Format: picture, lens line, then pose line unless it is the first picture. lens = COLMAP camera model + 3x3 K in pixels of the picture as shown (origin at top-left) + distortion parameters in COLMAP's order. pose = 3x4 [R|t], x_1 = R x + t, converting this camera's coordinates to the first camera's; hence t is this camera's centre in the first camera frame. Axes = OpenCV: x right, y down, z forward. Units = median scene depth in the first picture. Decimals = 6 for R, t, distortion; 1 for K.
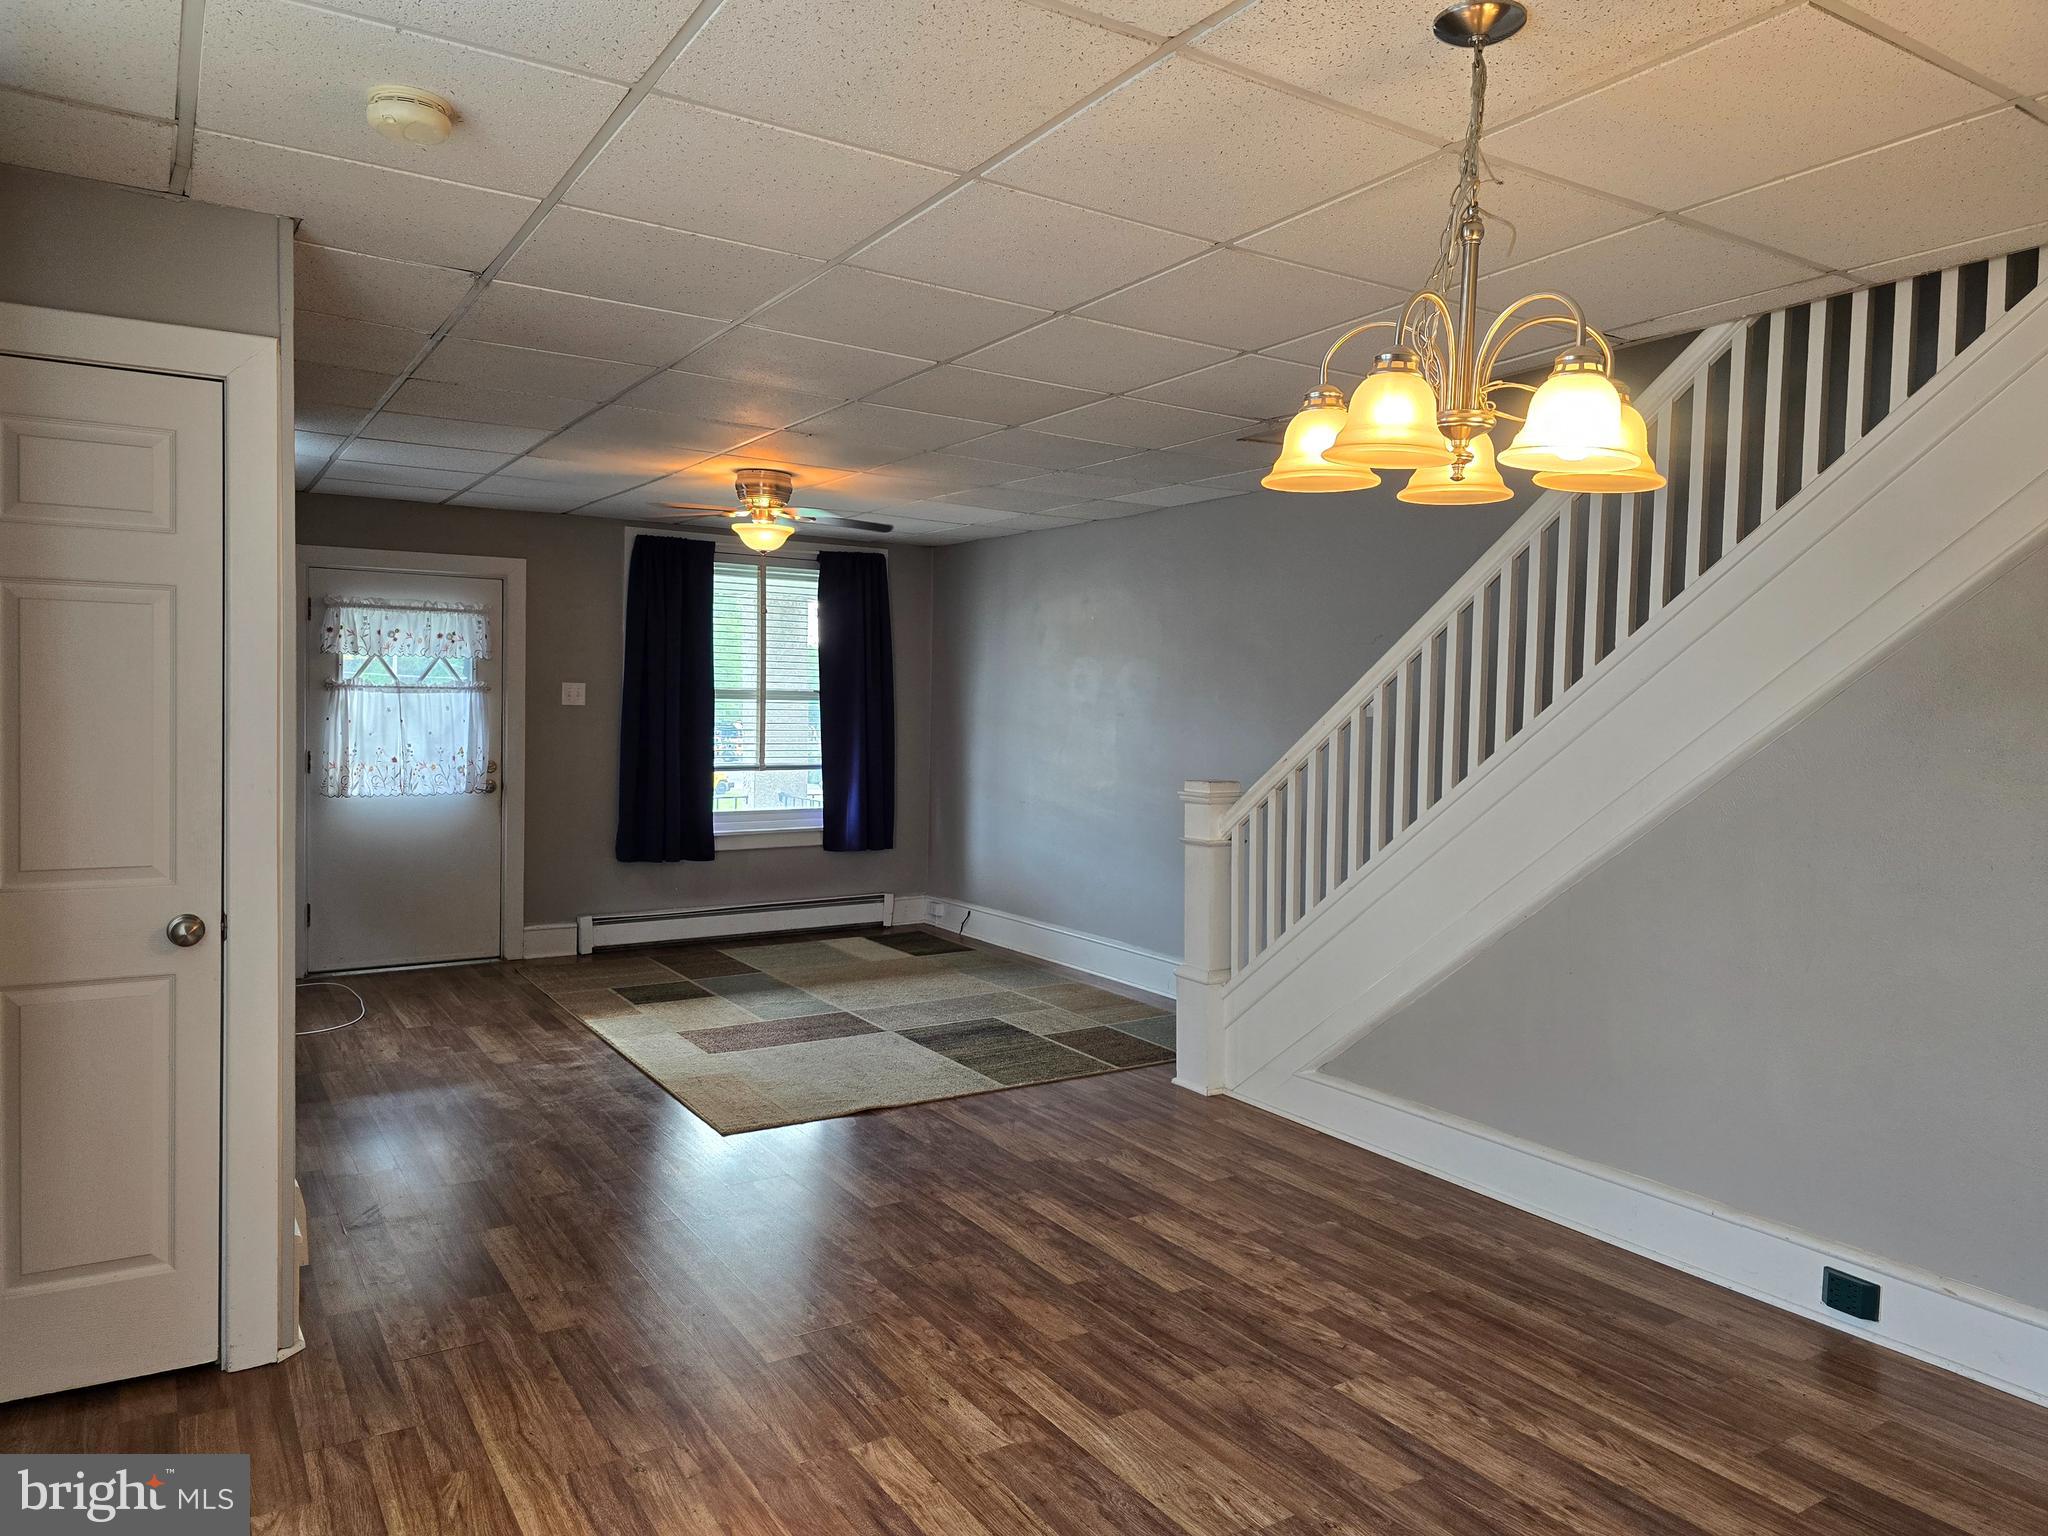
lens RADIAL K [[1378.7, 0, 1028.1], [0, 1378.7, 748.9], [0, 0, 1]] dist [0.061850, -0.057134]
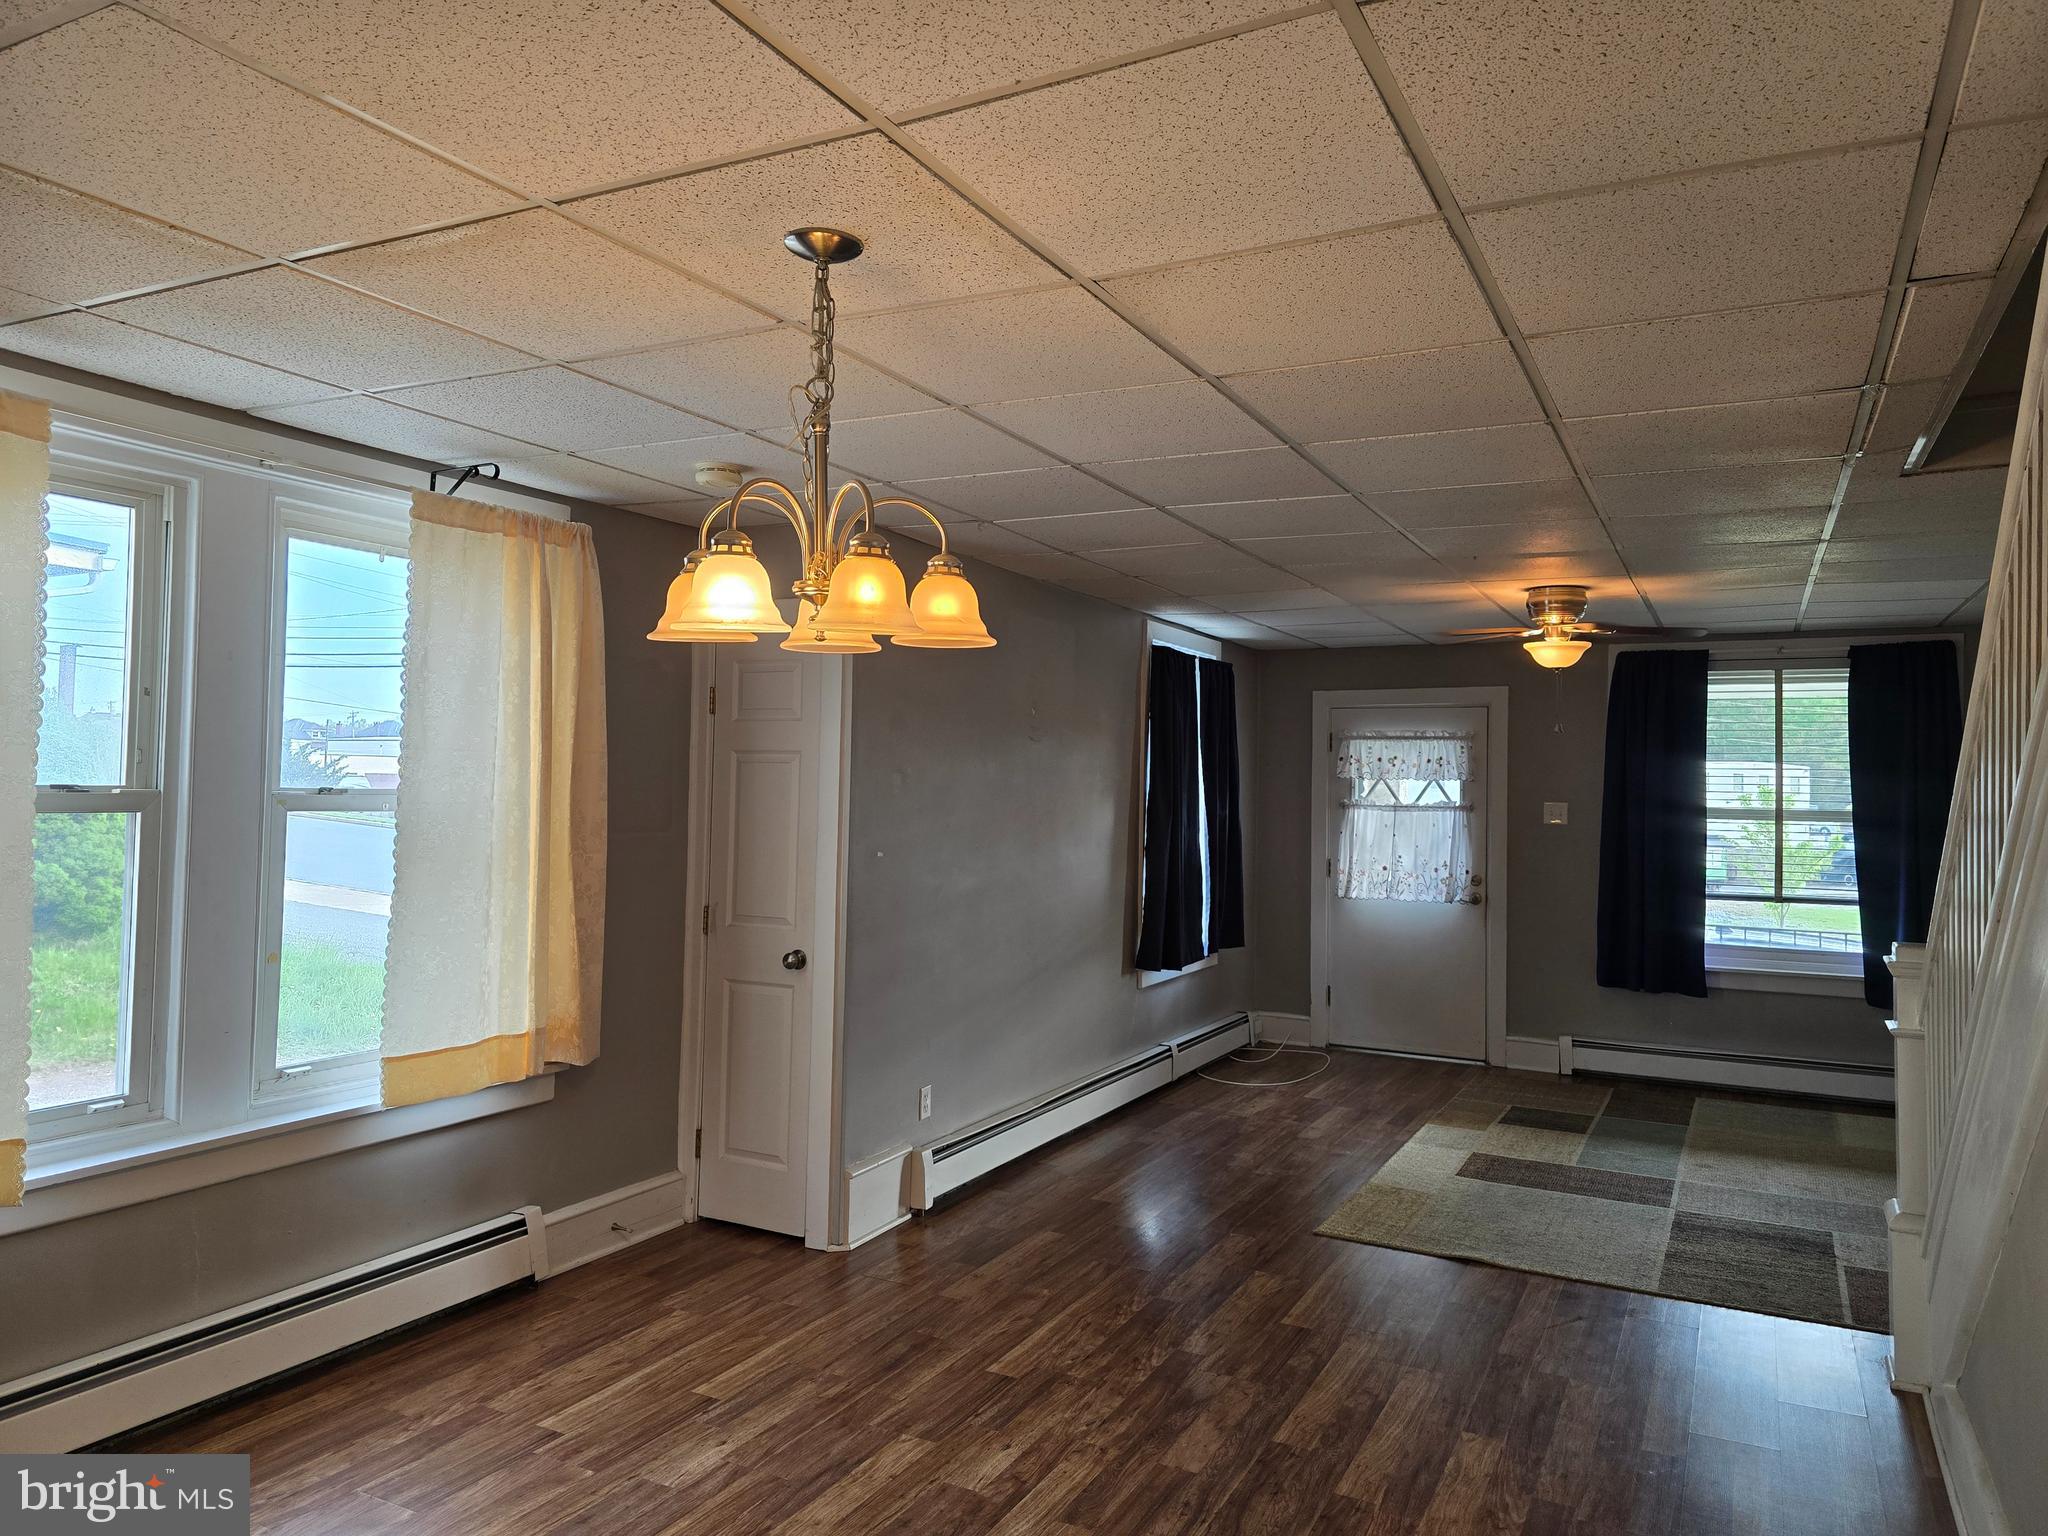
lens RADIAL K [[1378.7, 0, 1042.2], [0, 1378.7, 735.7], [0, 0, 1]] dist [0.061850, -0.057134]
pose [[0.501509, -0.041373, -0.864163, 0.681988], [-0.036786, 0.996933, -0.069078, -0.022172], [0.864370, 0.066432, 0.498449, 0.299774]]
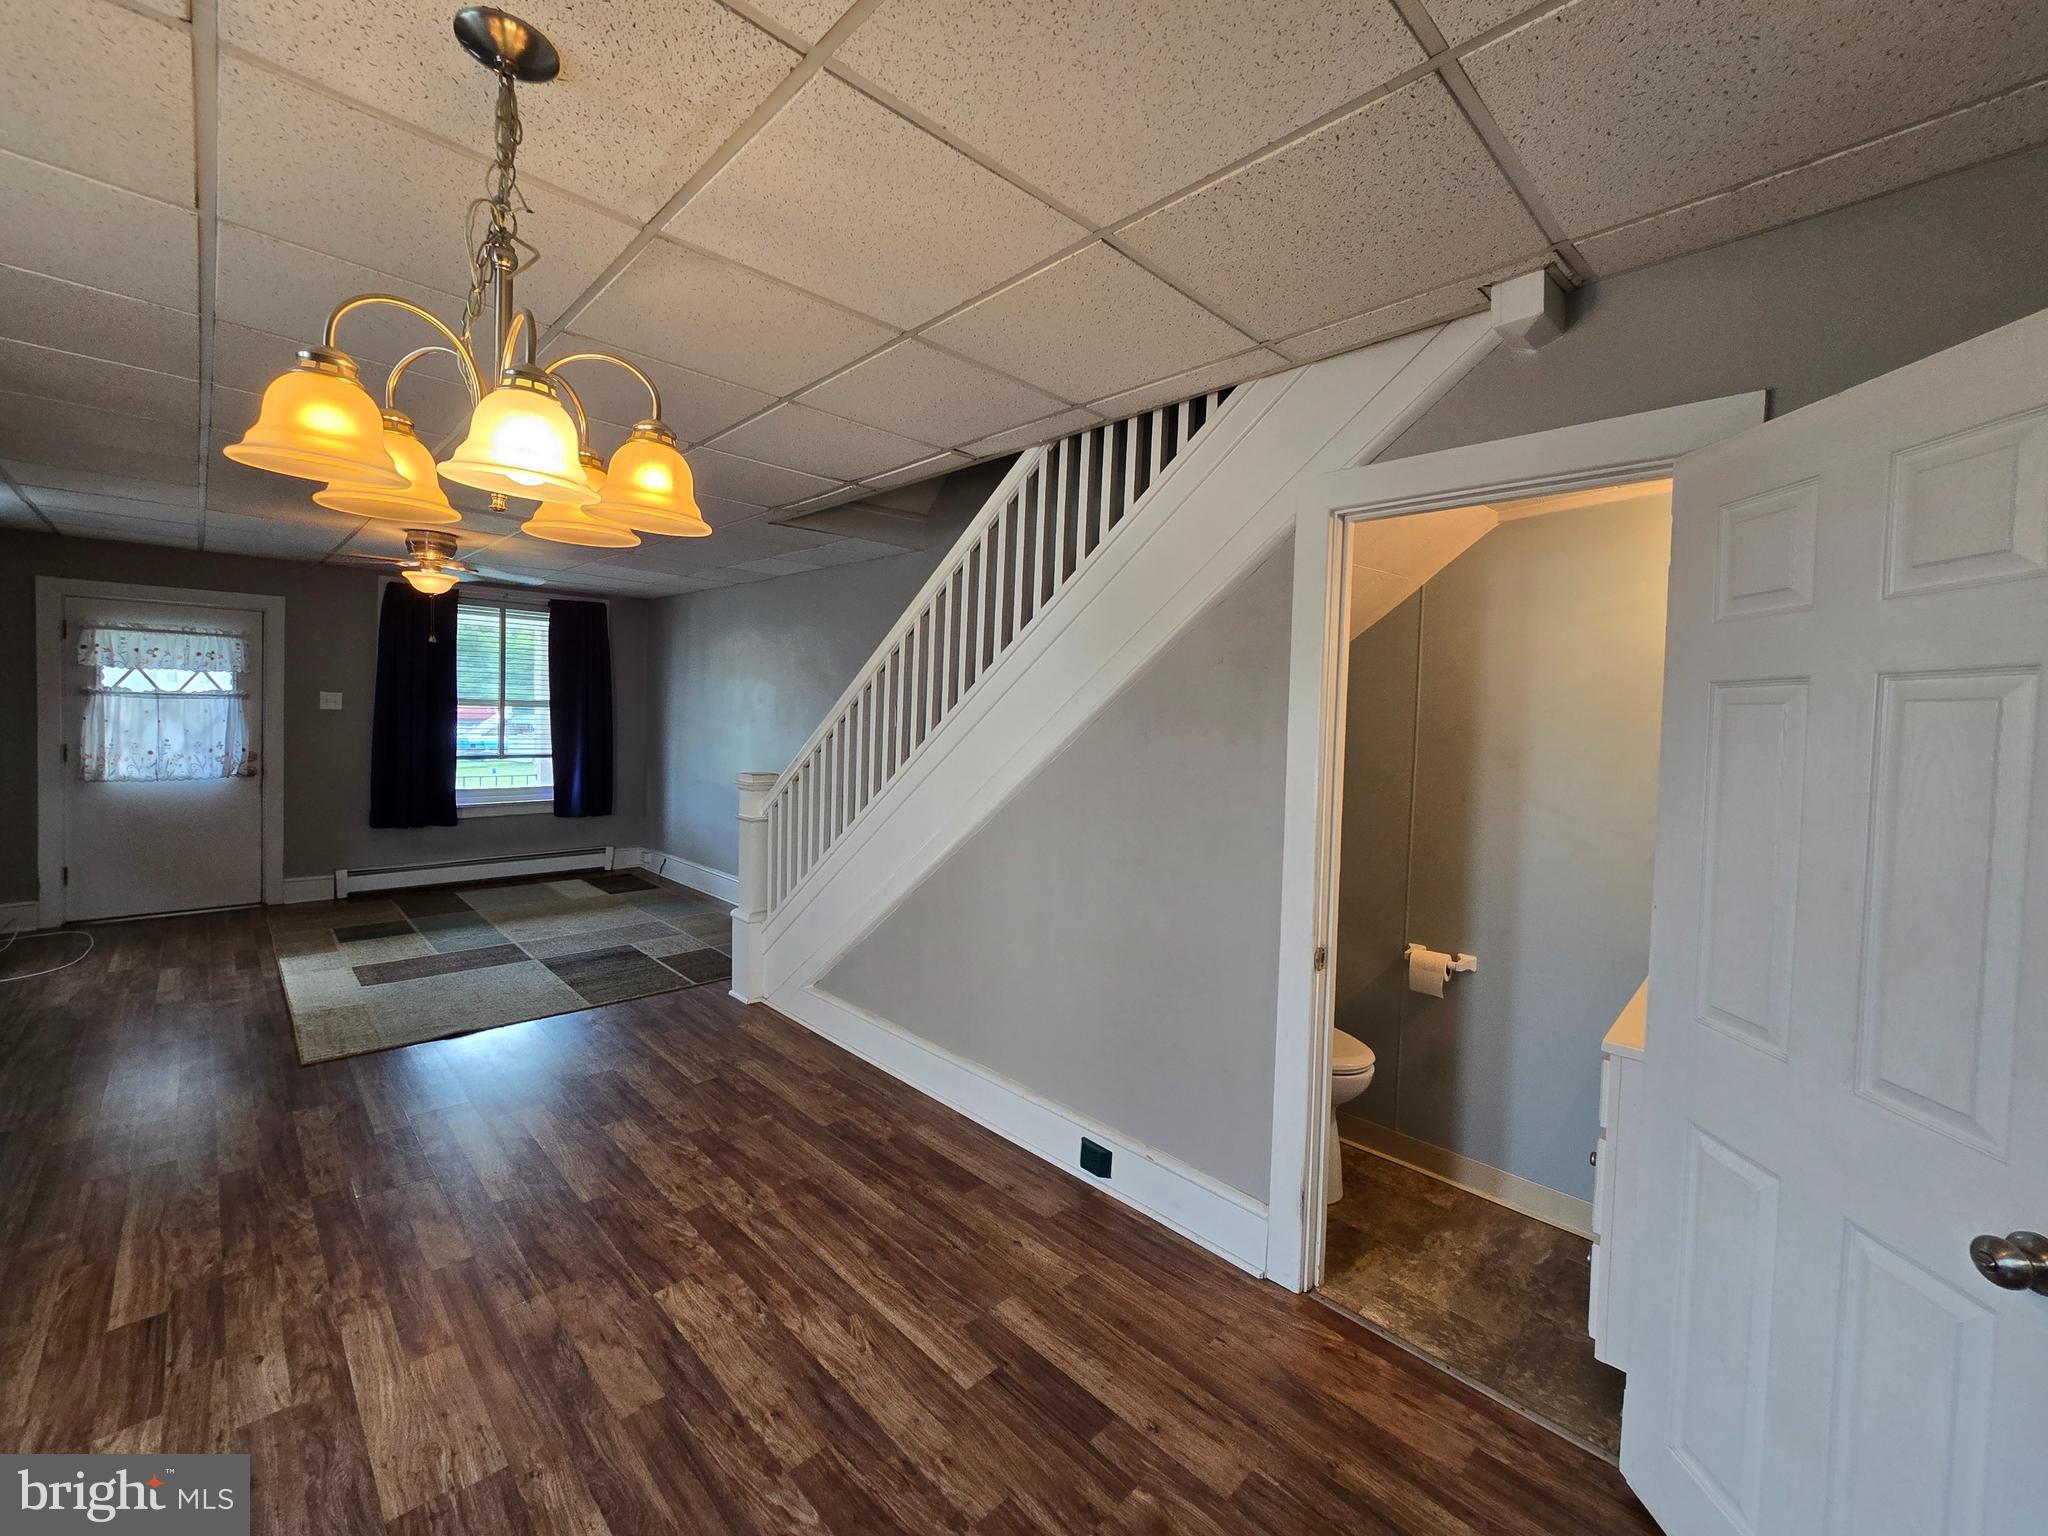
lens RADIAL K [[843.1, 0, 1016.1], [0, 843.1, 742.2], [0, 0, 1]] dist [-0.004428, 0.001364]
pose [[0.979847, 0.005516, 0.199673, 0.276363], [-0.006834, 0.999959, 0.005915, -0.017898], [-0.199633, -0.007161, 0.979845, 0.169497]]
